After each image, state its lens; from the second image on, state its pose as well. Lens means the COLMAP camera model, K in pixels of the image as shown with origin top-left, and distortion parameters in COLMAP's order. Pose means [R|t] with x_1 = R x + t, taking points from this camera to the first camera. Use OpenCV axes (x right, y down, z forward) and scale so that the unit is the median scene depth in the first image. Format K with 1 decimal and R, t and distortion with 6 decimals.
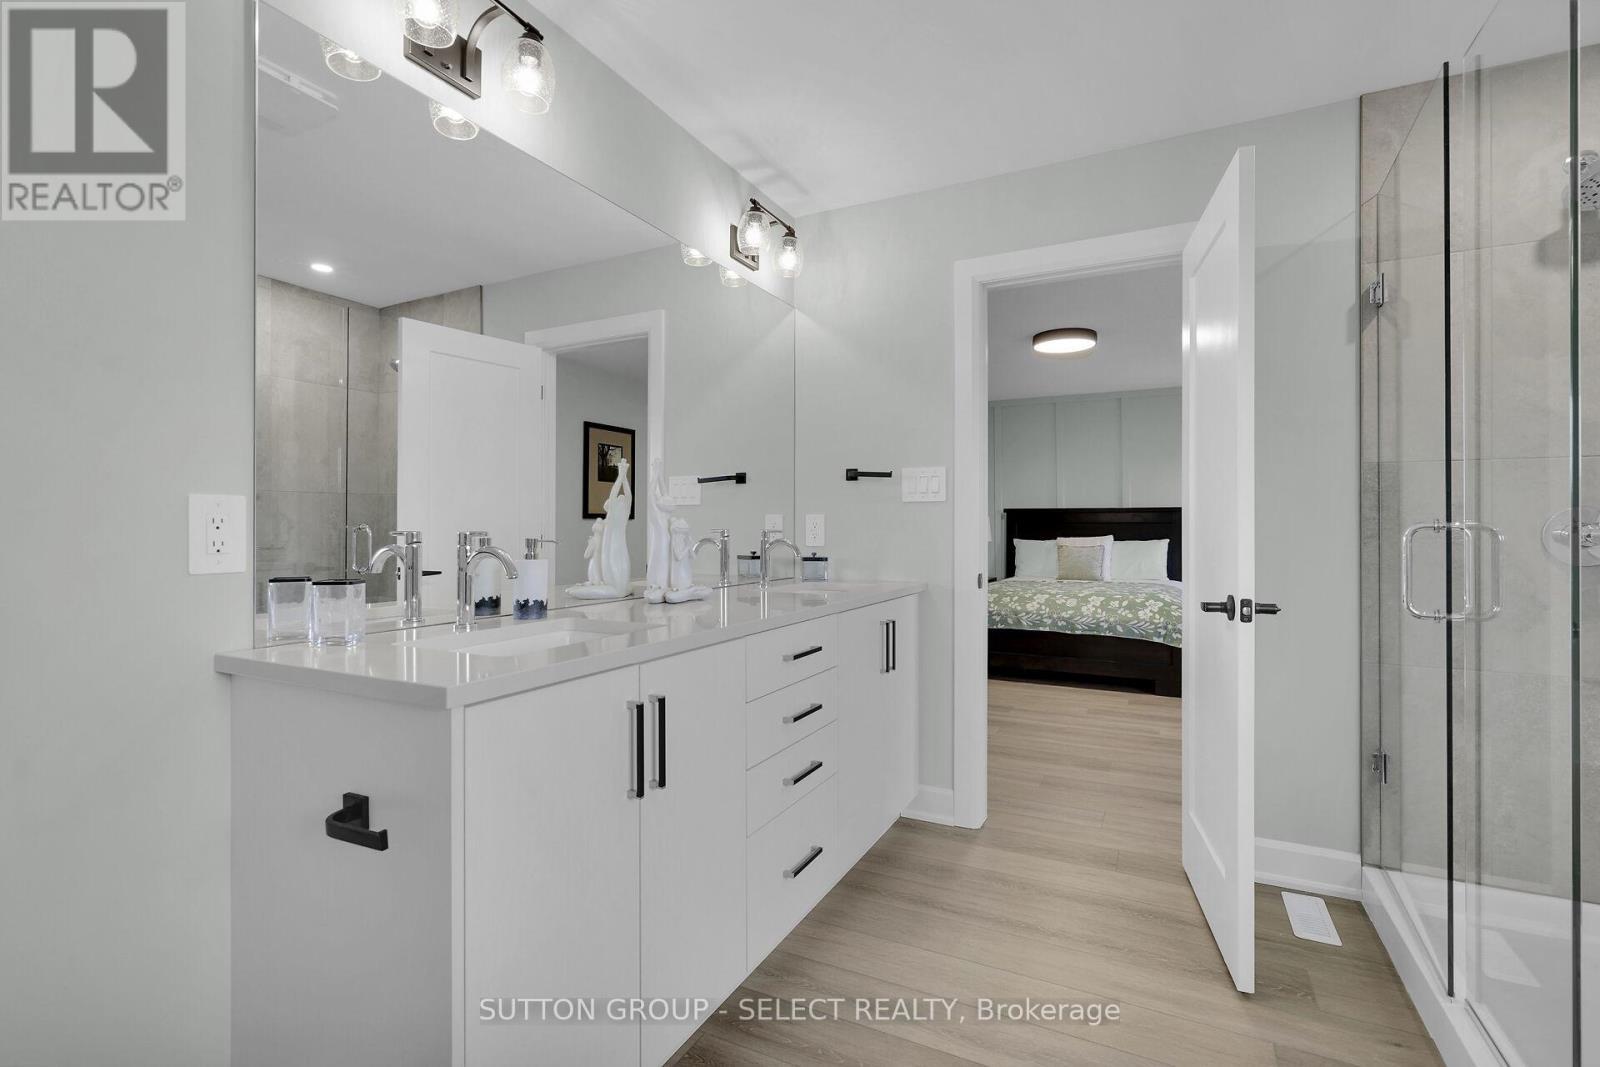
lens RADIAL K [[727.0, 0, 808.0], [0, 727.0, 527.6], [0, 0, 1]] dist [-0.004359, 0.001209]
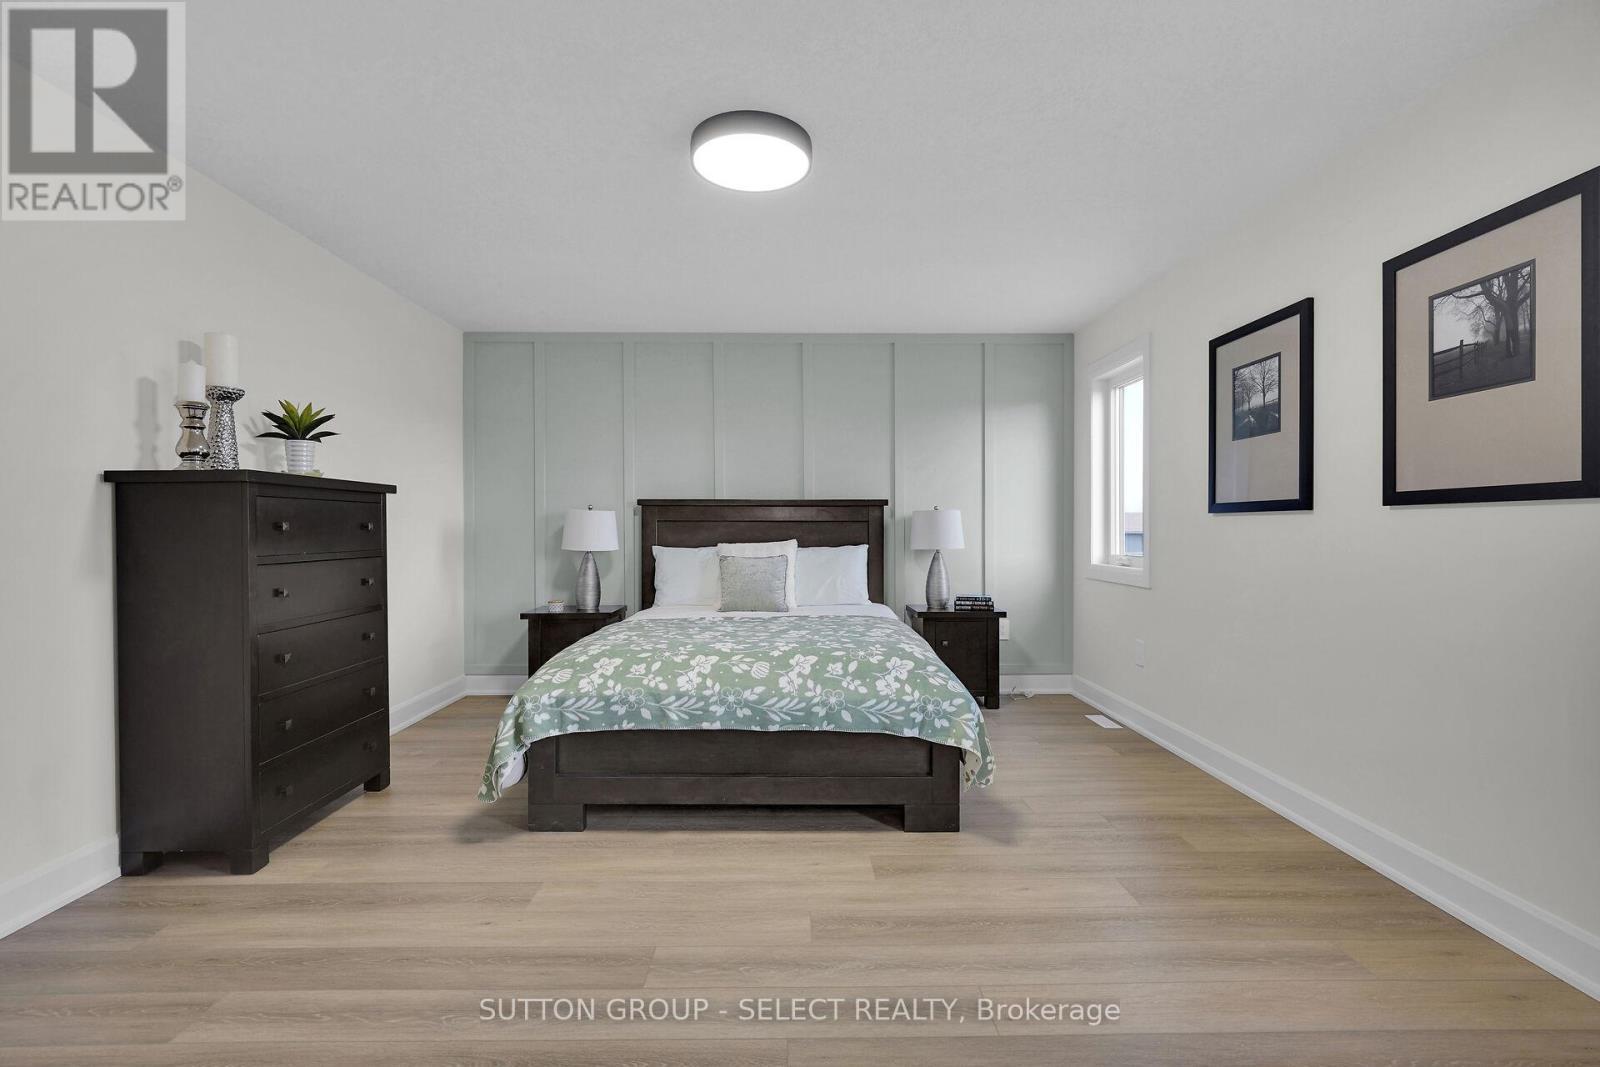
lens RADIAL K [[727.0, 0, 797.0], [0, 727.0, 533.3], [0, 0, 1]] dist [-0.004359, 0.001209]
pose [[0.890076, -0.003943, 0.455796, 0.145392], [0.000625, 0.999972, 0.007430, -0.000211], [-0.455812, -0.006328, 0.890053, 0.516511]]
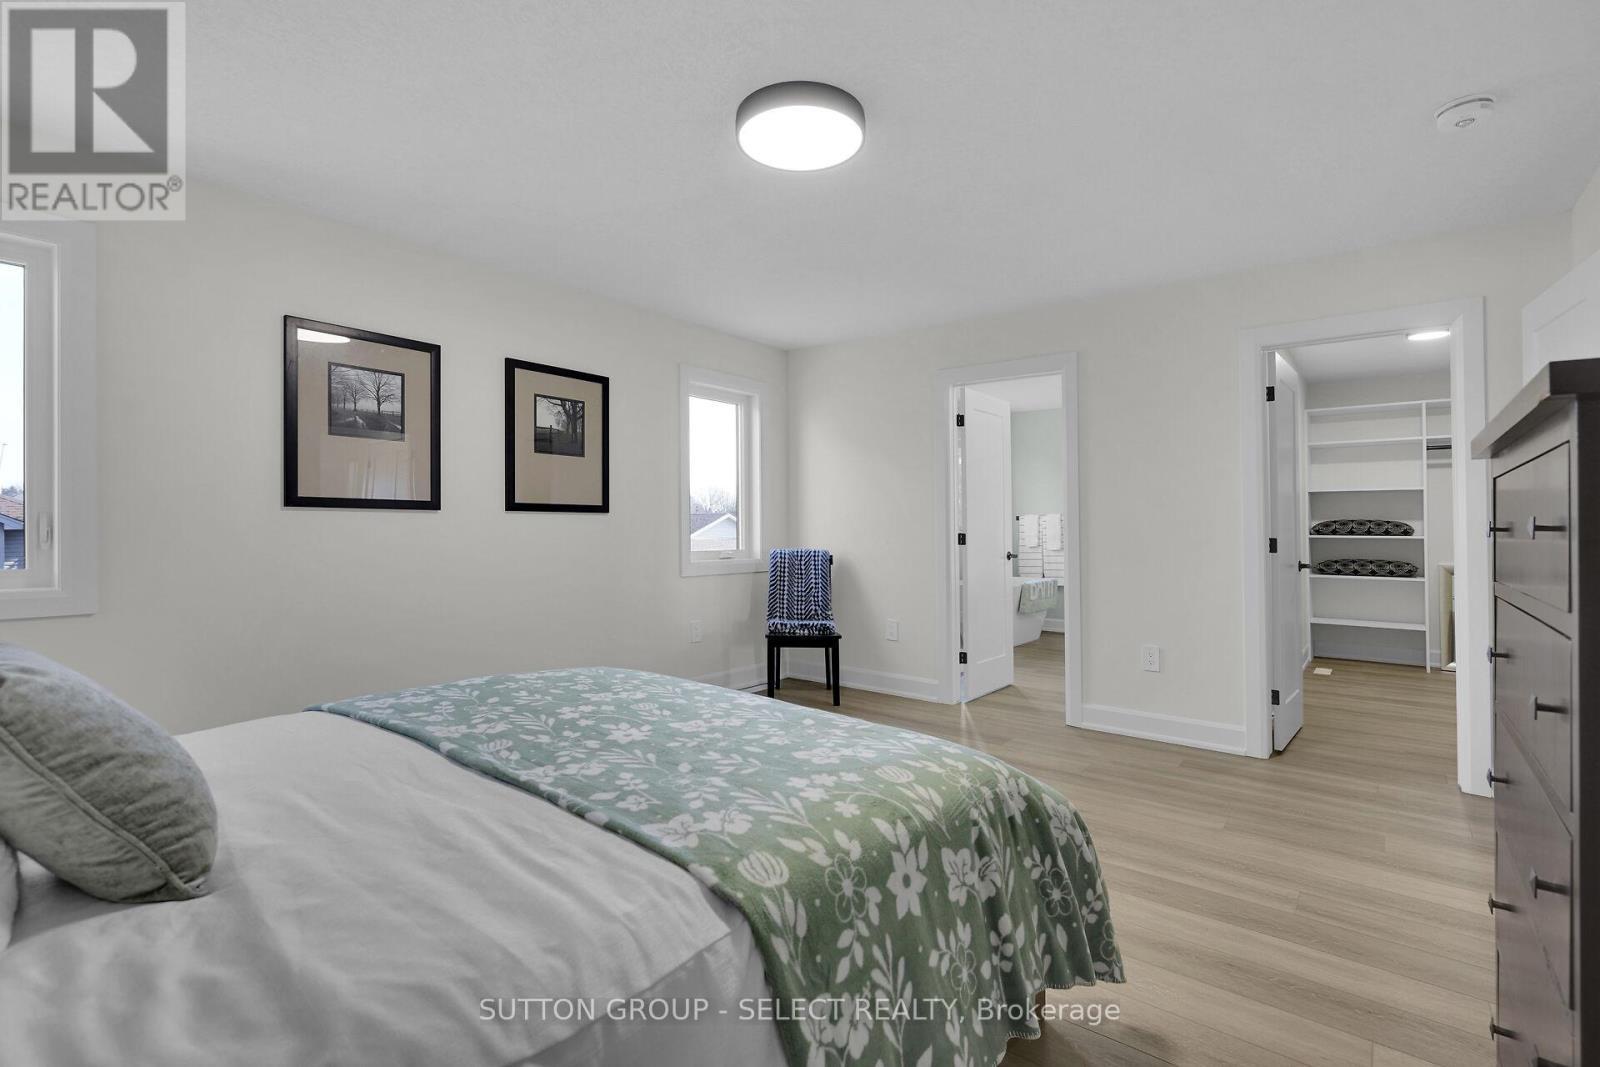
lens RADIAL K [[727.0, 0, 790.1], [0, 727.0, 527.3], [0, 0, 1]] dist [-0.004359, 0.001209]
pose [[-0.975953, 0.000724, 0.217979, 0.249681], [0.000091, 0.999996, -0.002911, 0.004554], [-0.217980, -0.002821, -0.975949, 1.399534]]
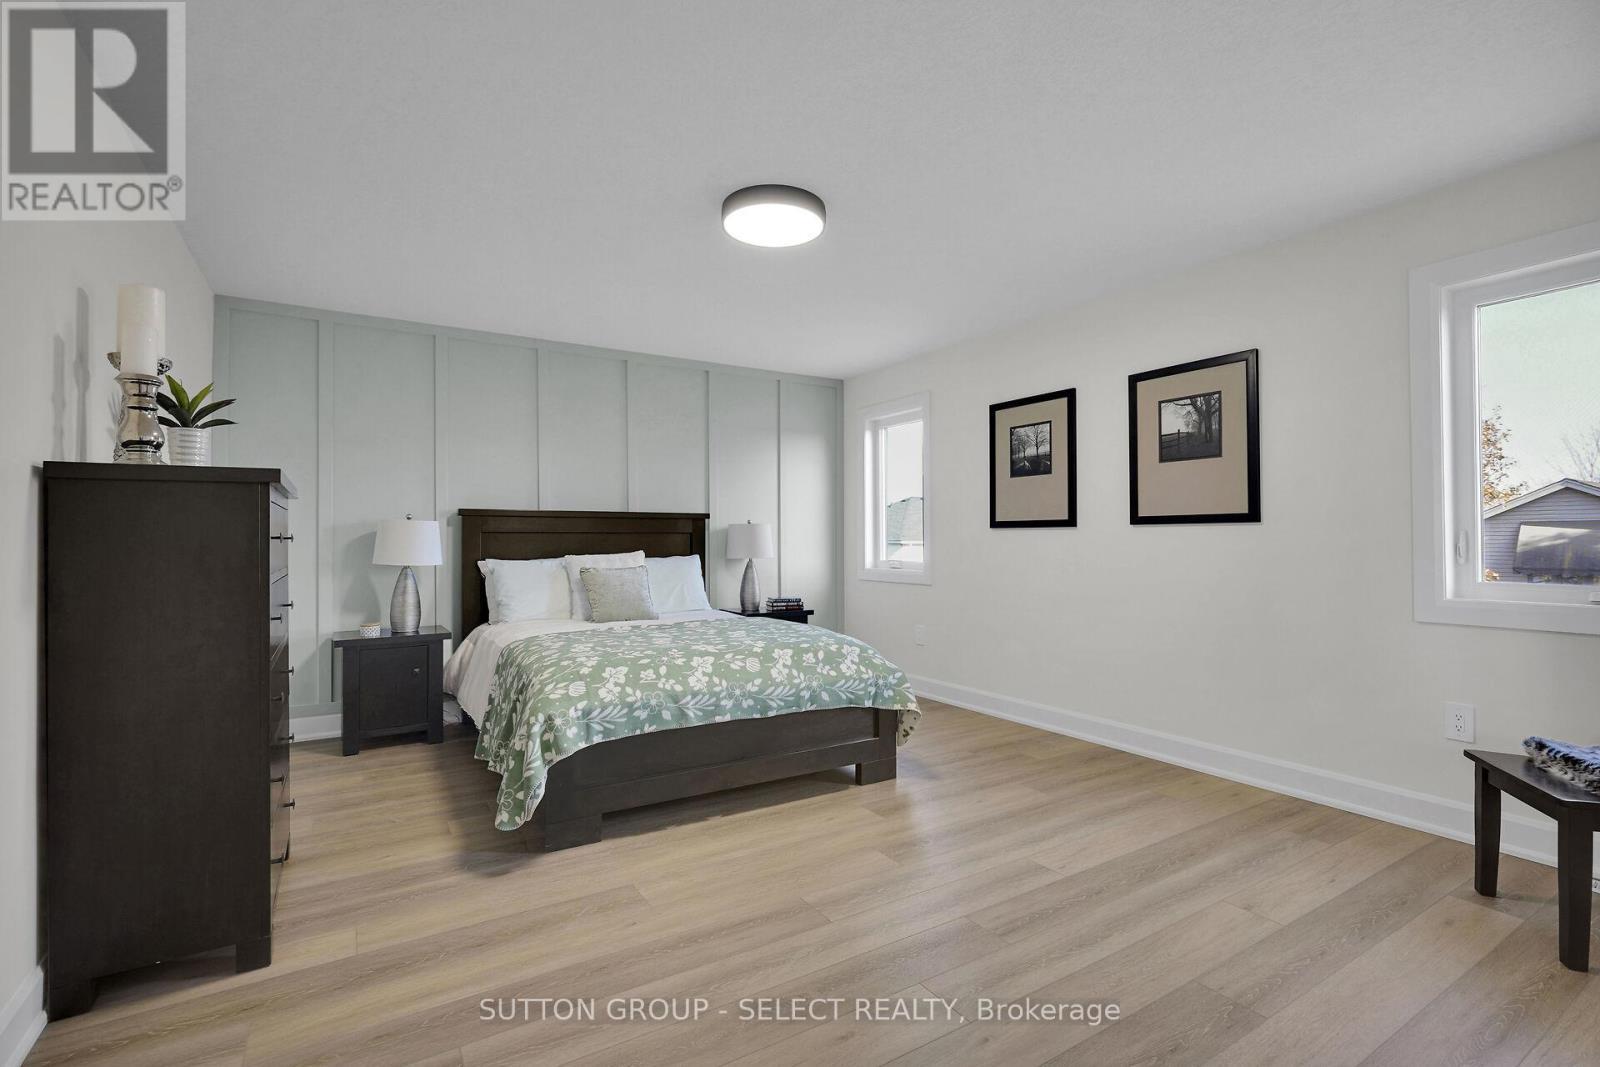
lens RADIAL K [[727.0, 0, 796.1], [0, 727.0, 532.9], [0, 0, 1]] dist [-0.004359, 0.001209]
pose [[0.529520, 0.006129, 0.848275, -0.127149], [0.002347, 0.999959, -0.008690, -0.000079], [-0.848294, 0.006592, 0.529484, 0.651601]]
